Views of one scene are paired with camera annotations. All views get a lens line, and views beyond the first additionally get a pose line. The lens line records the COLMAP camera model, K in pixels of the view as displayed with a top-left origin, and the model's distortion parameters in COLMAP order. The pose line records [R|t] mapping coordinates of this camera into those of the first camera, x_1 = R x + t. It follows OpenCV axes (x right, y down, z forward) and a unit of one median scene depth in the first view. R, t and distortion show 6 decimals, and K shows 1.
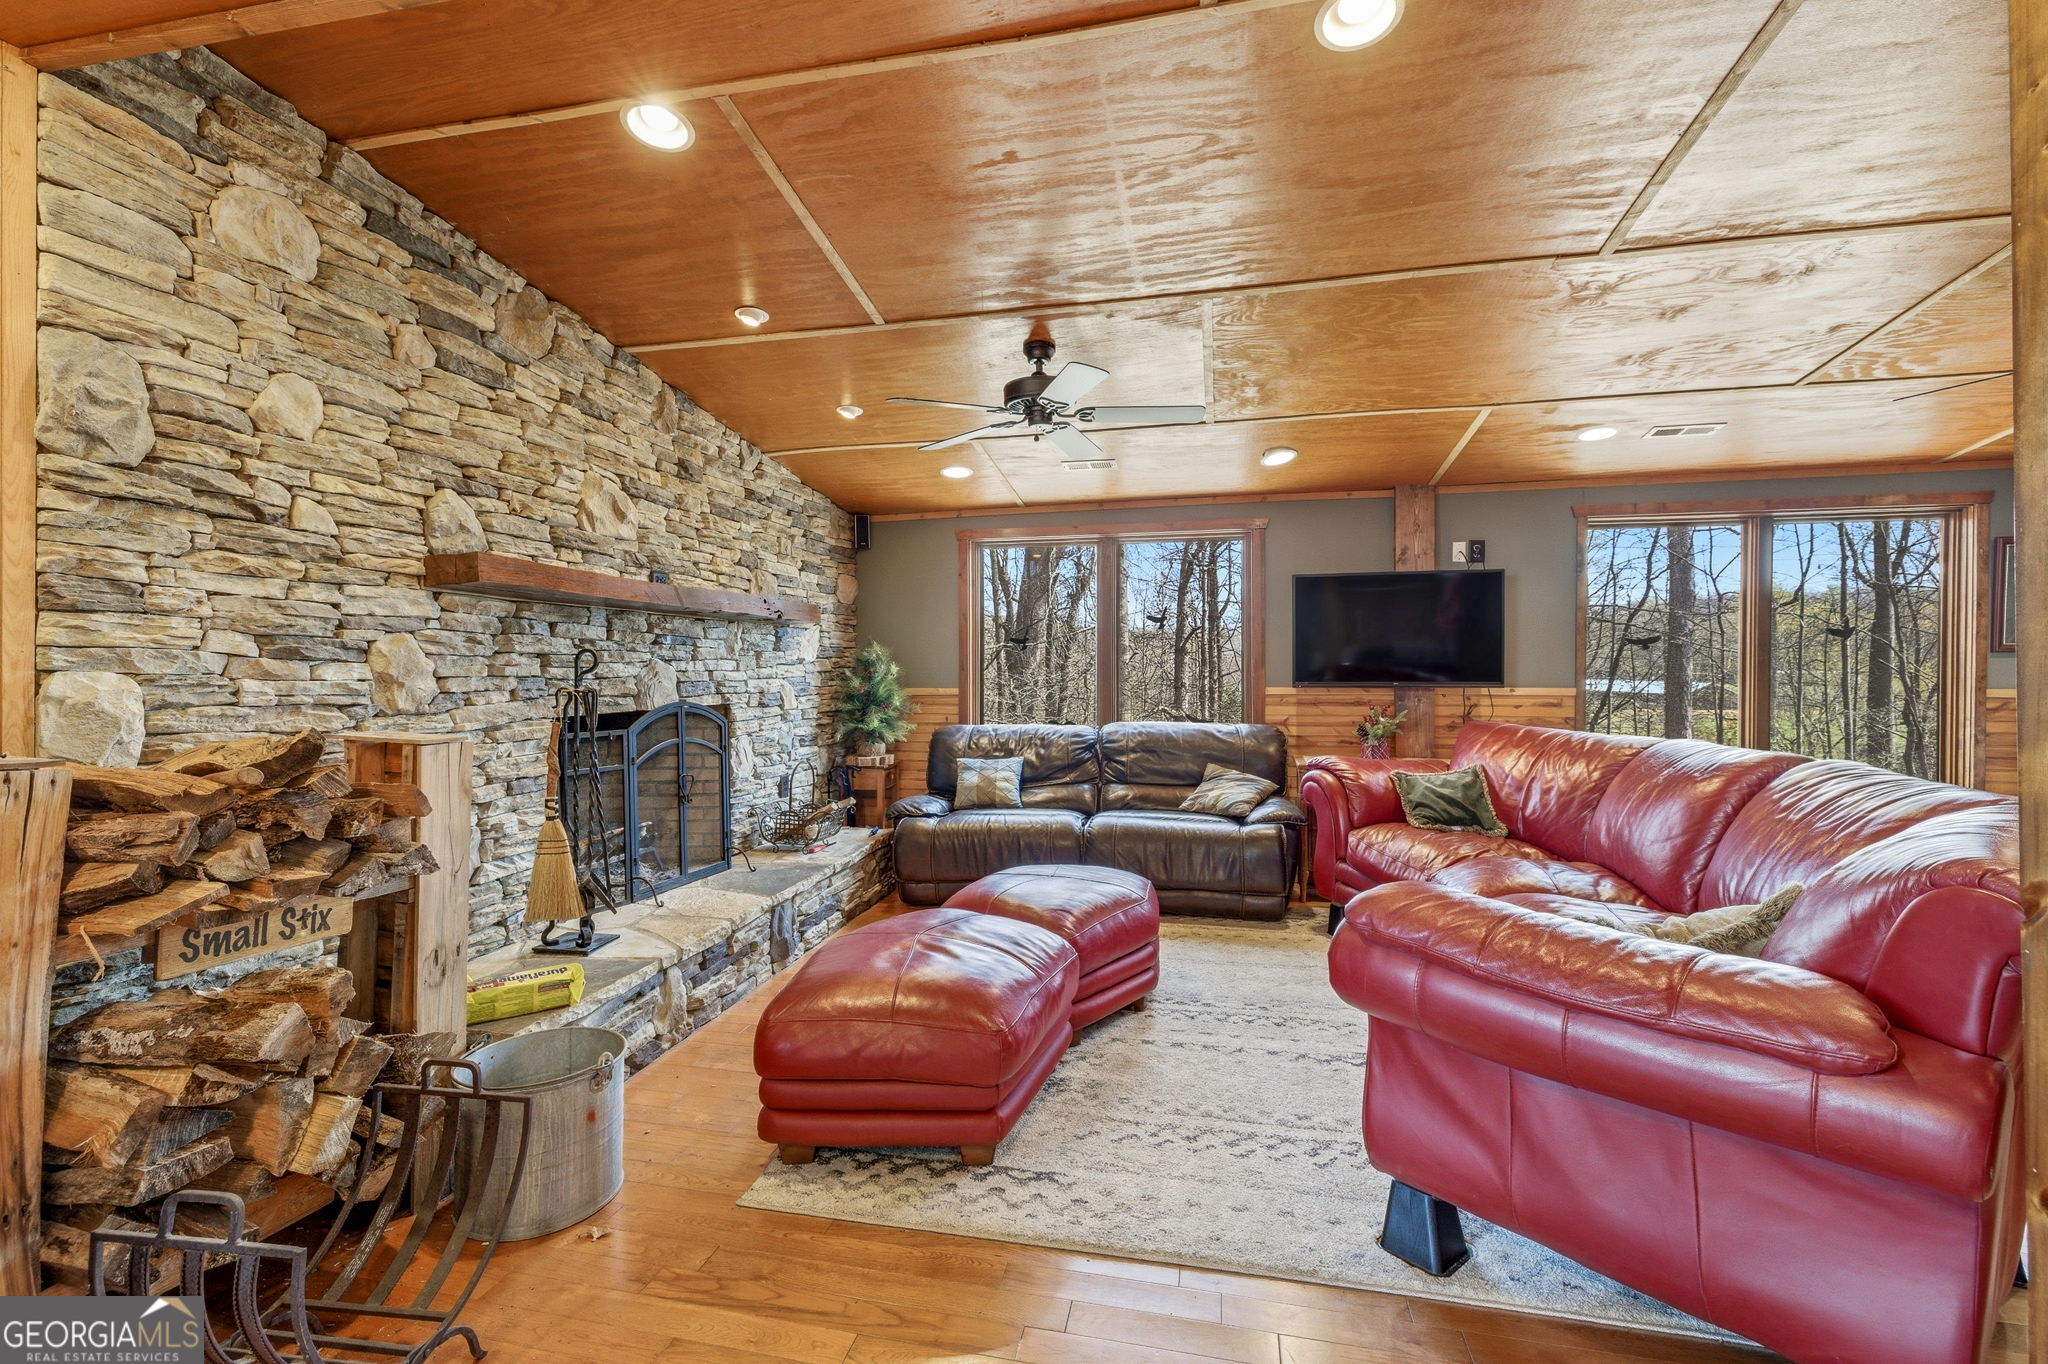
lens RADIAL K [[875.6, 0, 1014.8], [0, 875.6, 668.5], [0, 0, 1]] dist [0.004285, 0.000311]
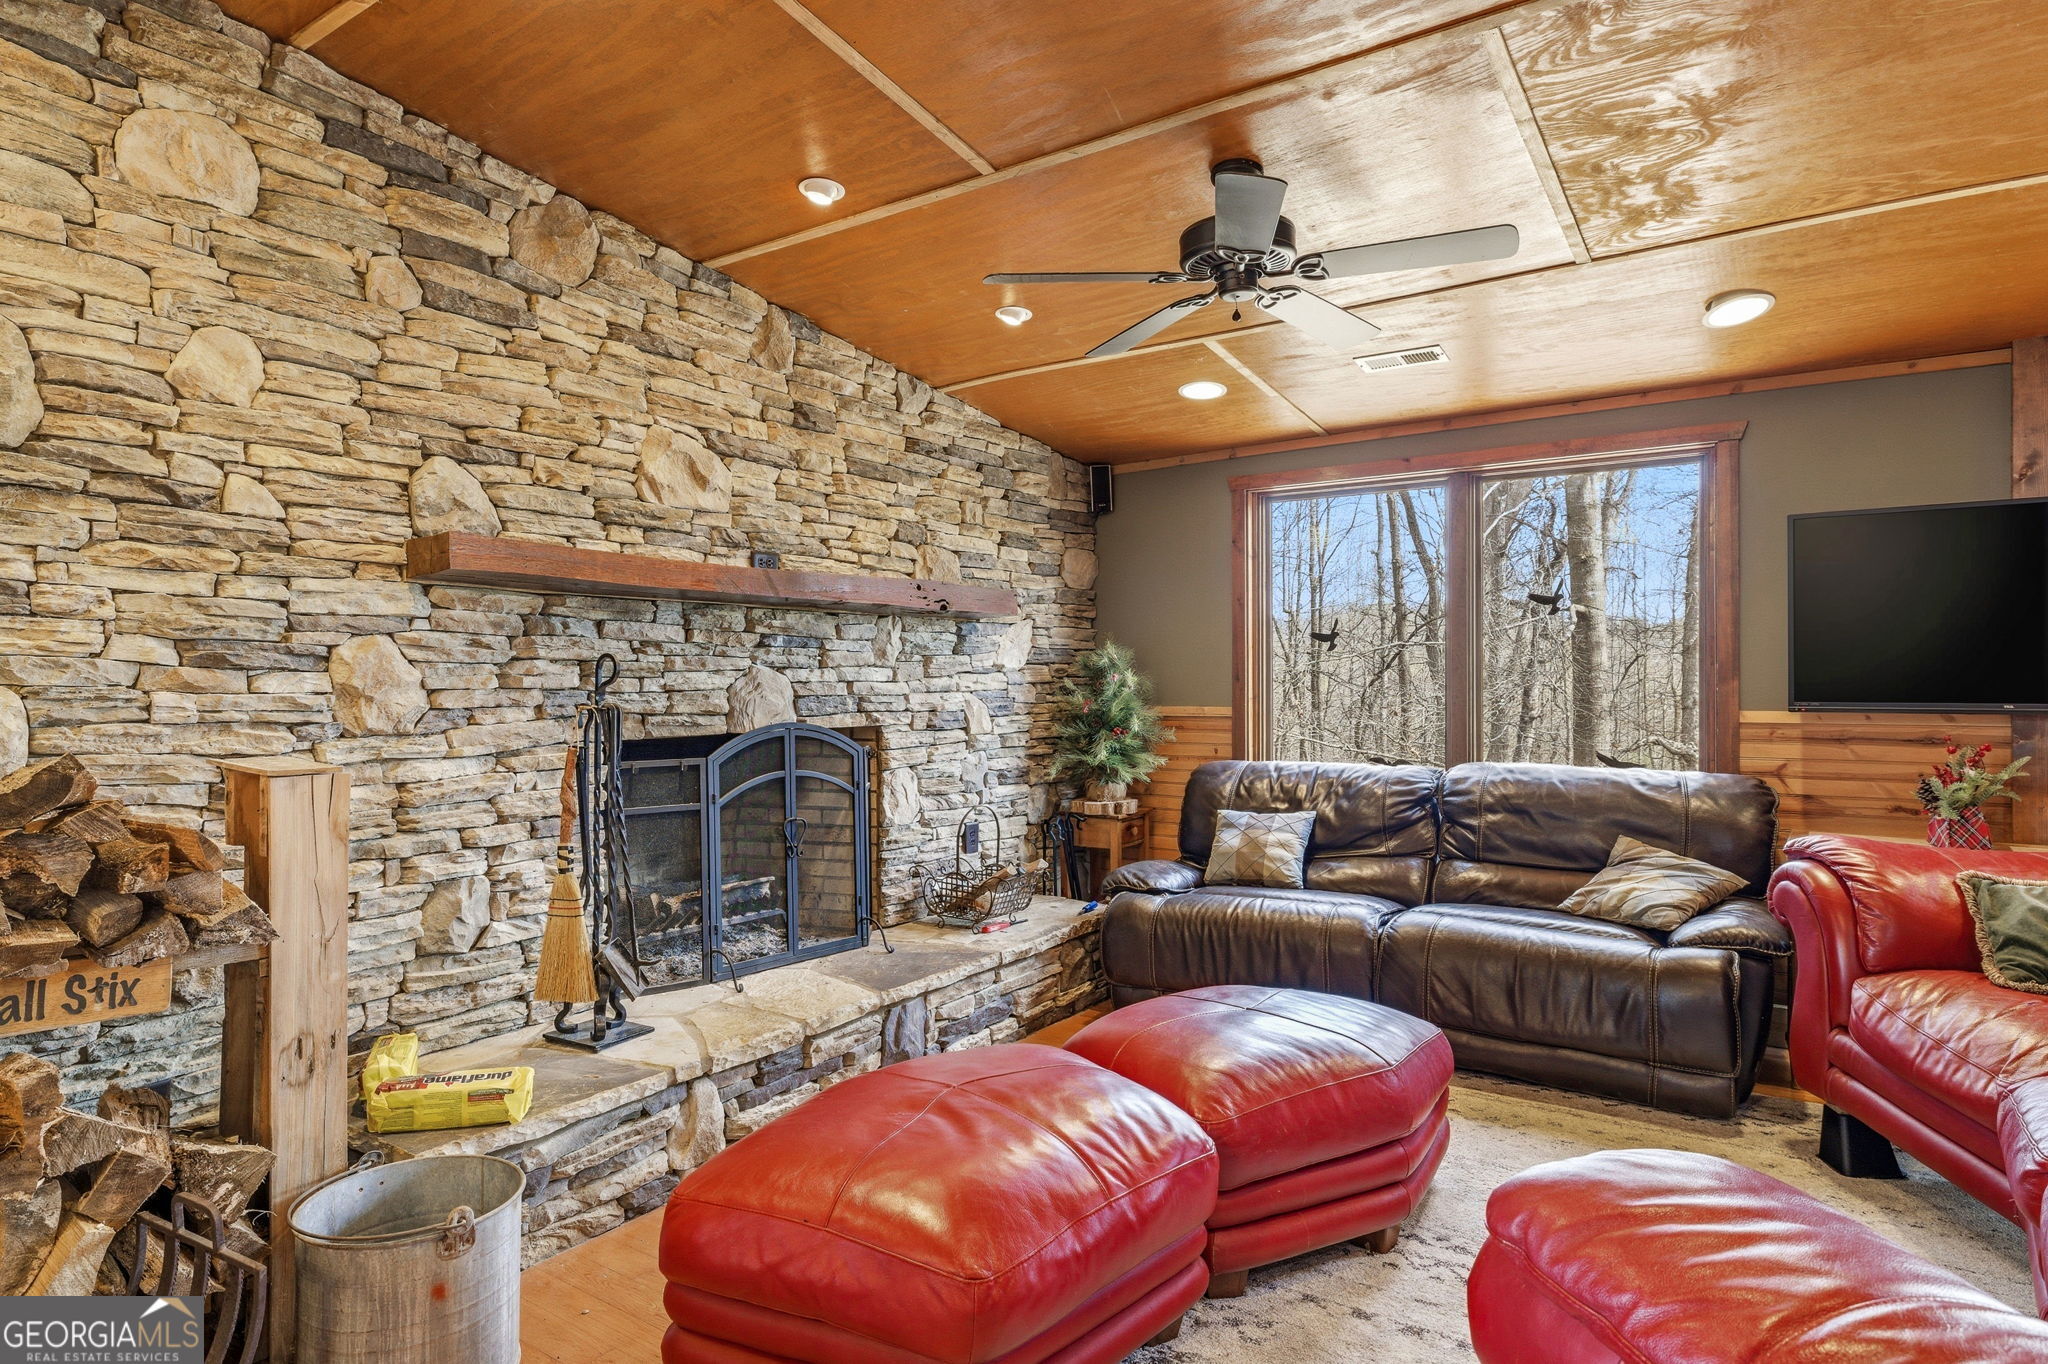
lens RADIAL K [[1135.5, 0, 1026.9], [0, 1135.5, 684.3], [0, 0, 1]] dist [0.005295, -0.000098]
pose [[0.929064, 0.001956, -0.369914, 0.213440], [0.000111, 0.999985, 0.005565, -0.000775], [0.369919, -0.005211, 0.929050, 0.199336]]
